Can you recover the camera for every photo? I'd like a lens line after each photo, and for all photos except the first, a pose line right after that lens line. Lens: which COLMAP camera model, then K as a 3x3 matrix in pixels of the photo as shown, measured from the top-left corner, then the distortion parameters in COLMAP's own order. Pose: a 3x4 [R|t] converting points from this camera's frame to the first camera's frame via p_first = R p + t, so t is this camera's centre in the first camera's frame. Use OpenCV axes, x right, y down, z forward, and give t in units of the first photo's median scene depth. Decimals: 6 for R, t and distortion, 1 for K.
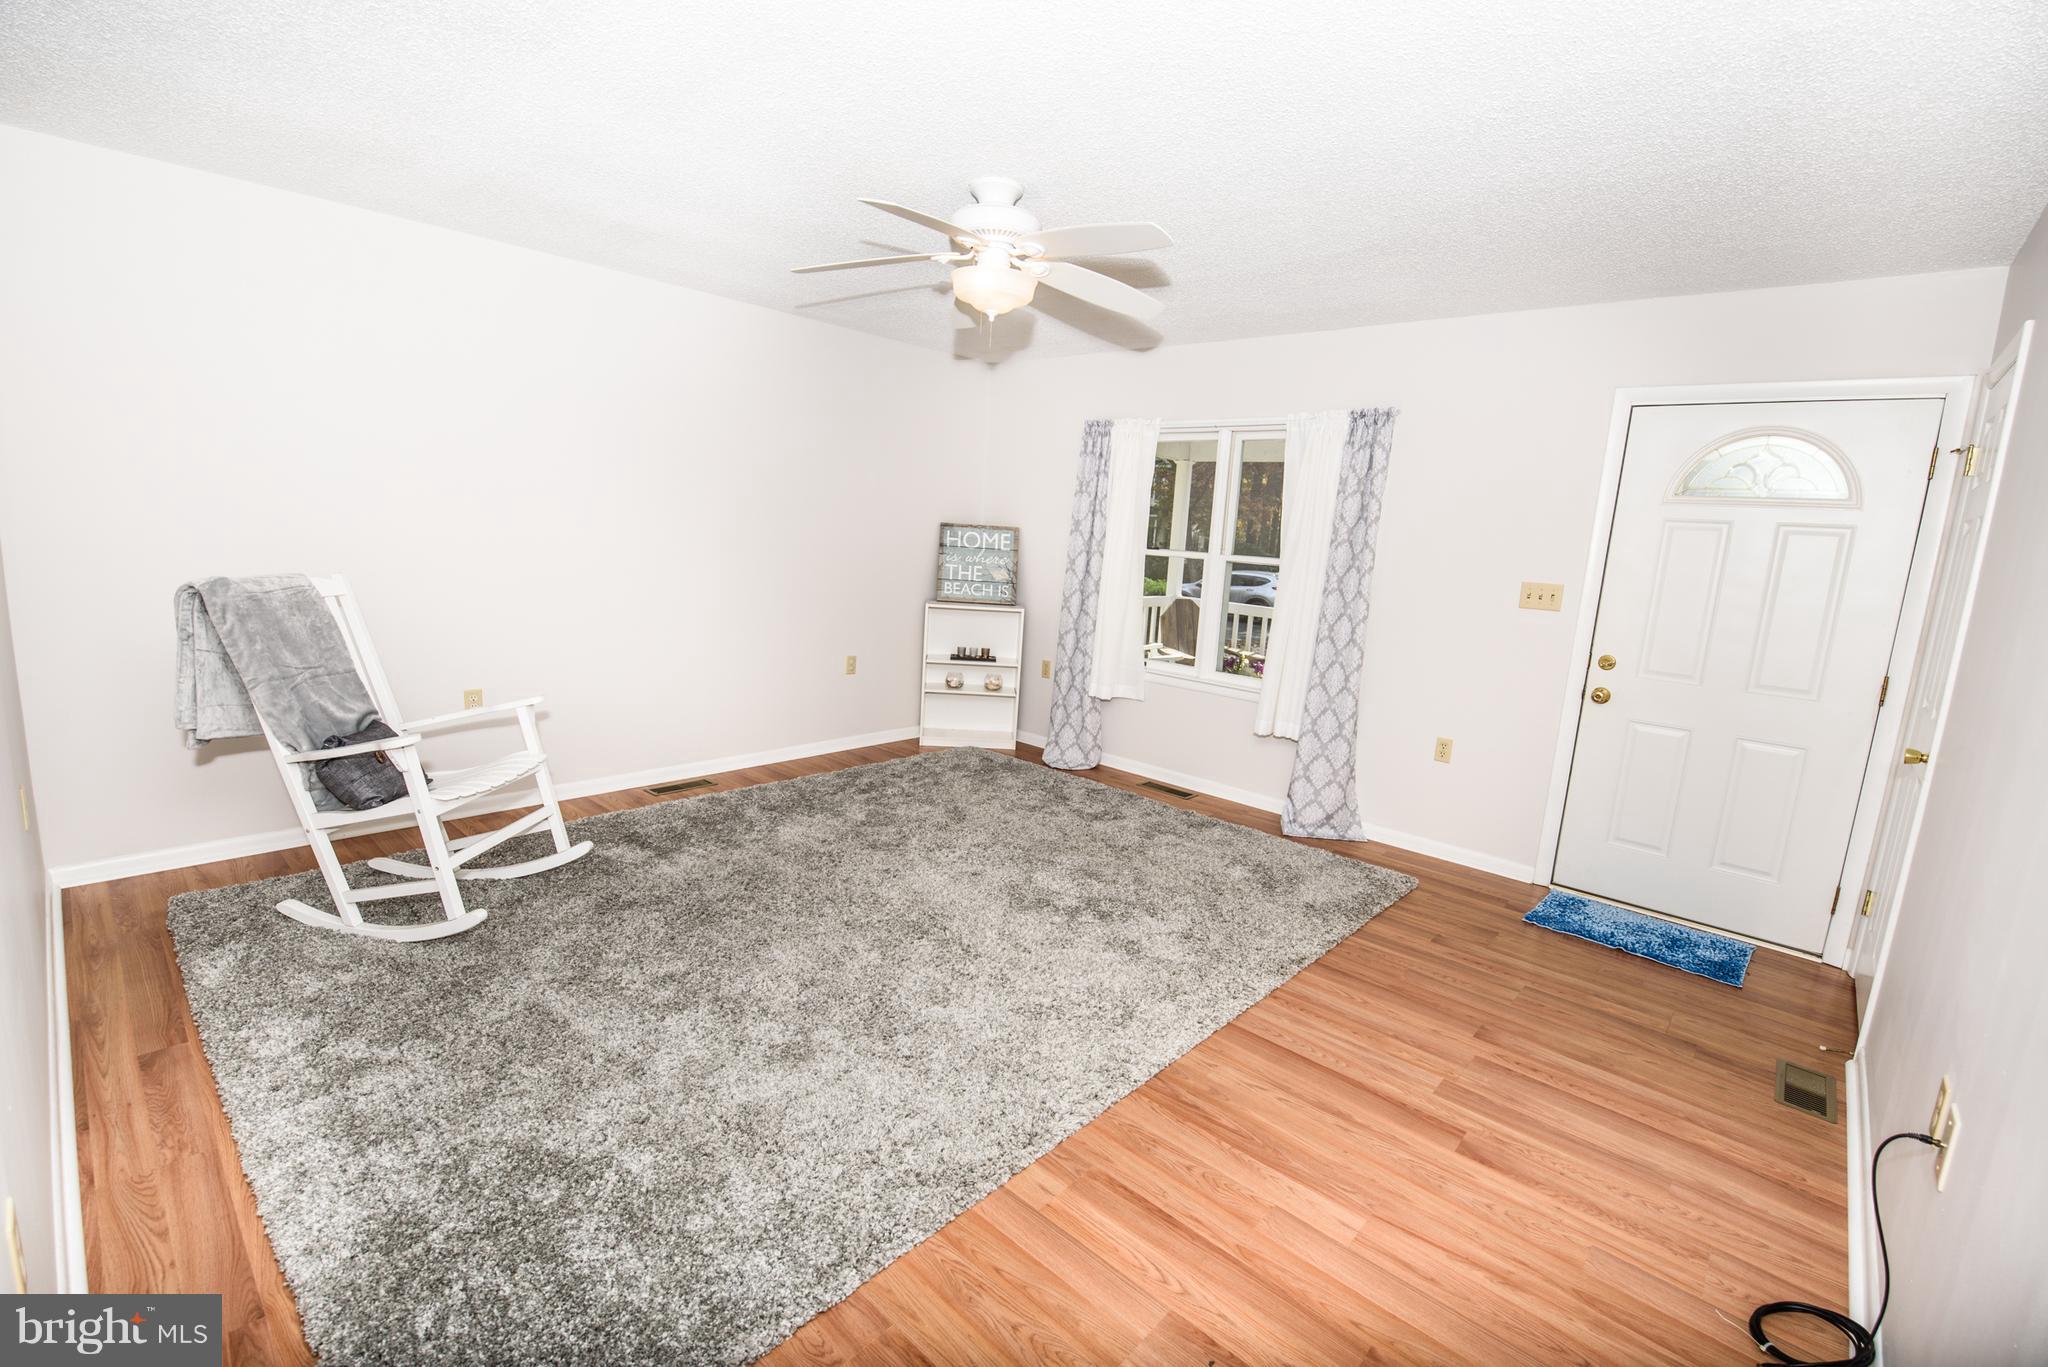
lens RADIAL K [[883.9, 0, 1025.1], [0, 883.9, 678.7], [0, 0, 1]] dist [-0.009317, -0.004071]
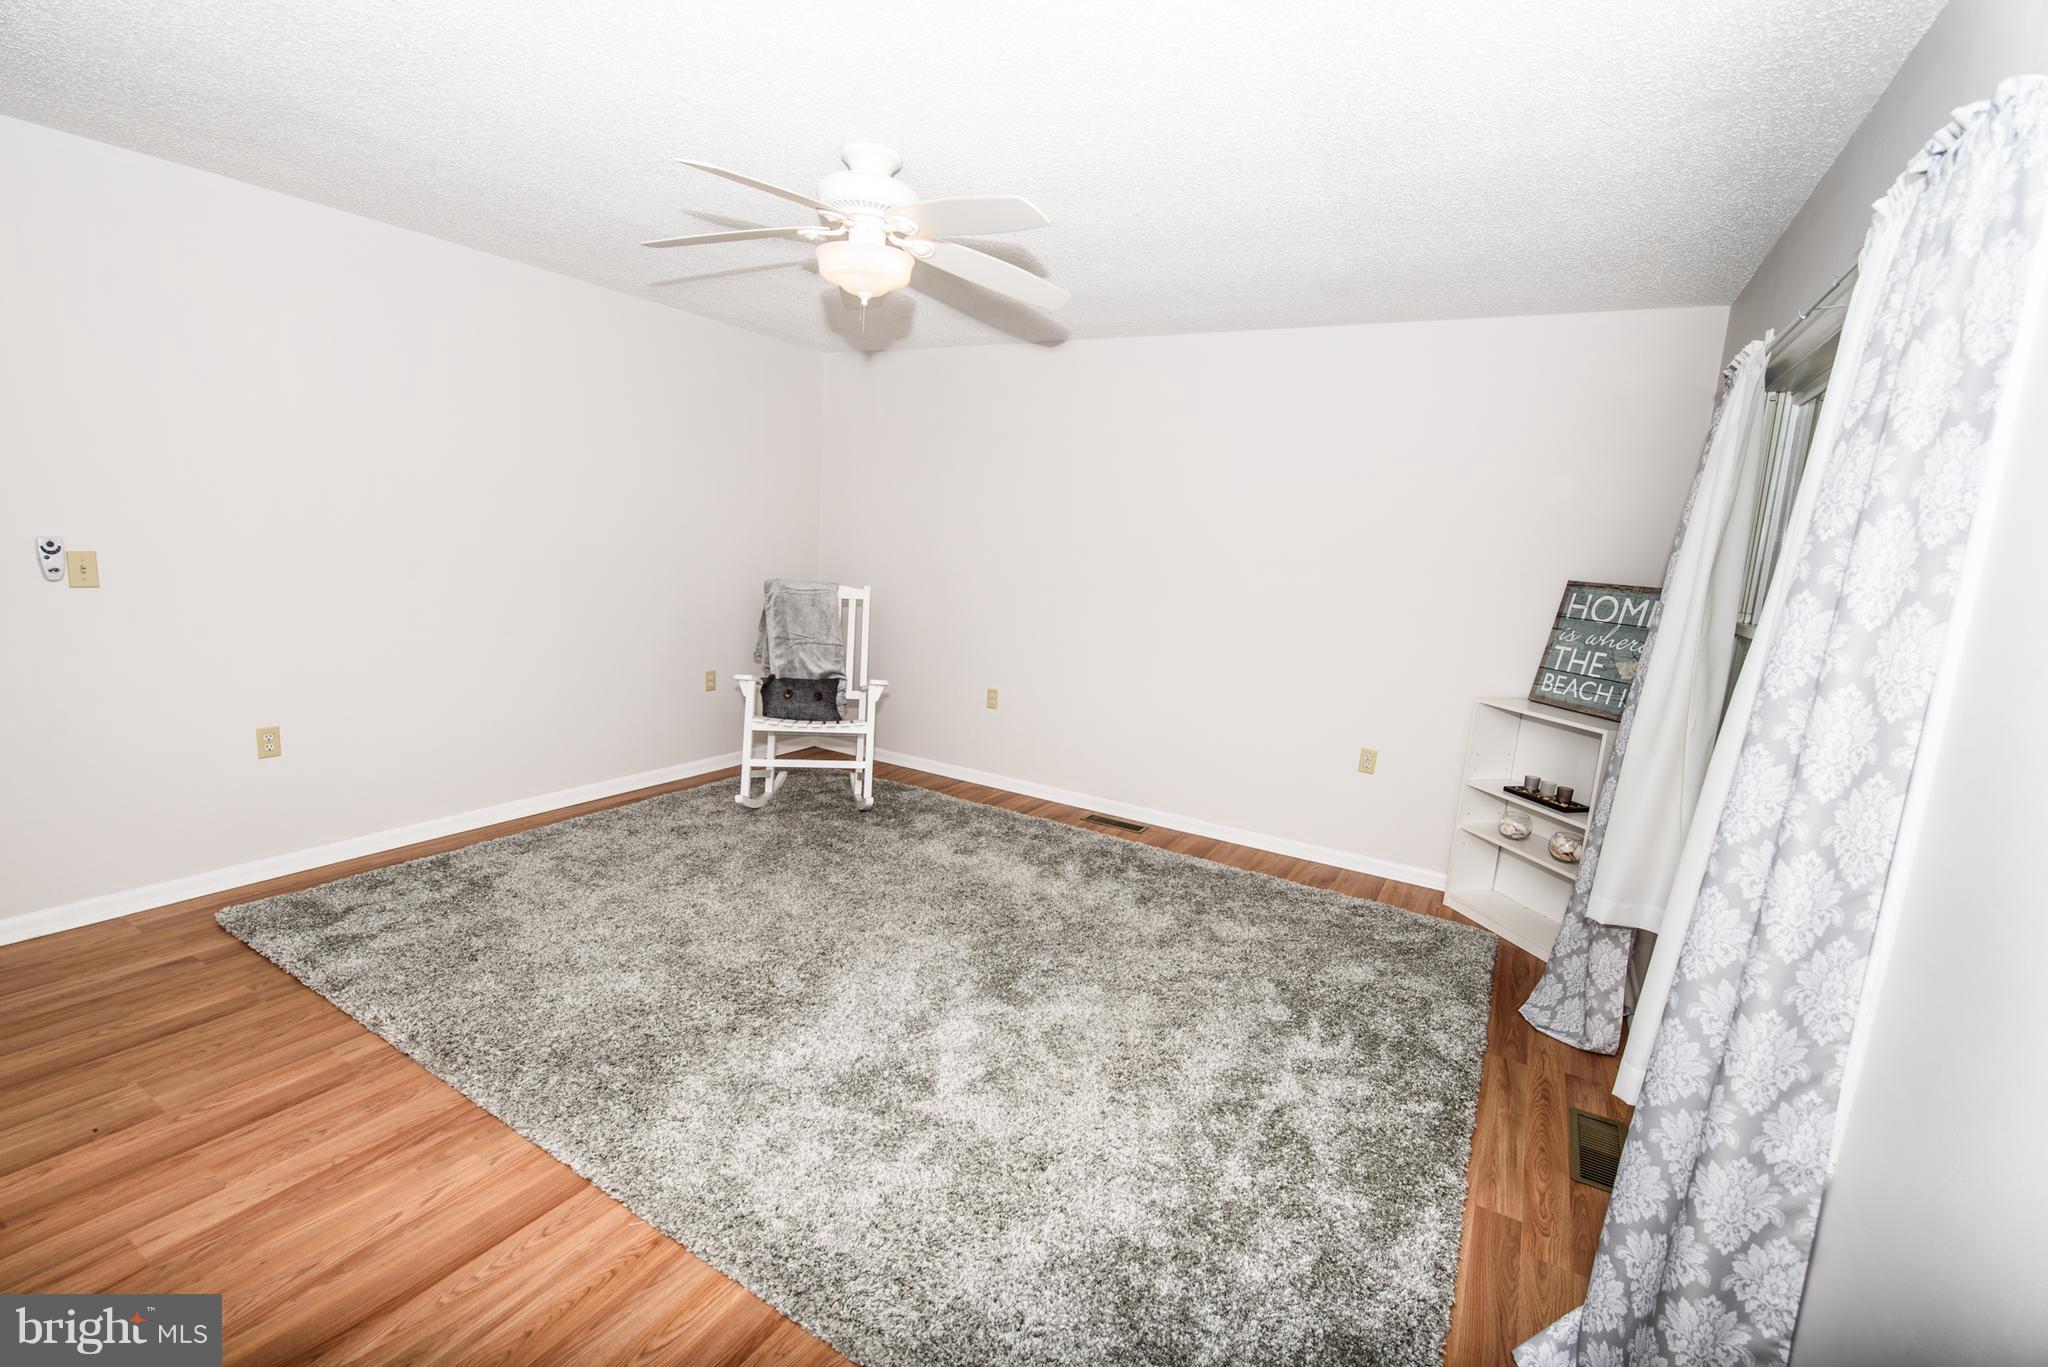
lens RADIAL K [[883.9, 0, 1023.6], [0, 883.9, 683.4], [0, 0, 1]] dist [-0.009317, -0.004071]
pose [[0.218453, 0.113152, -0.969265, 0.506293], [-0.219169, 0.973569, 0.064258, -0.070007], [0.950917, 0.198396, 0.237478, 0.570383]]
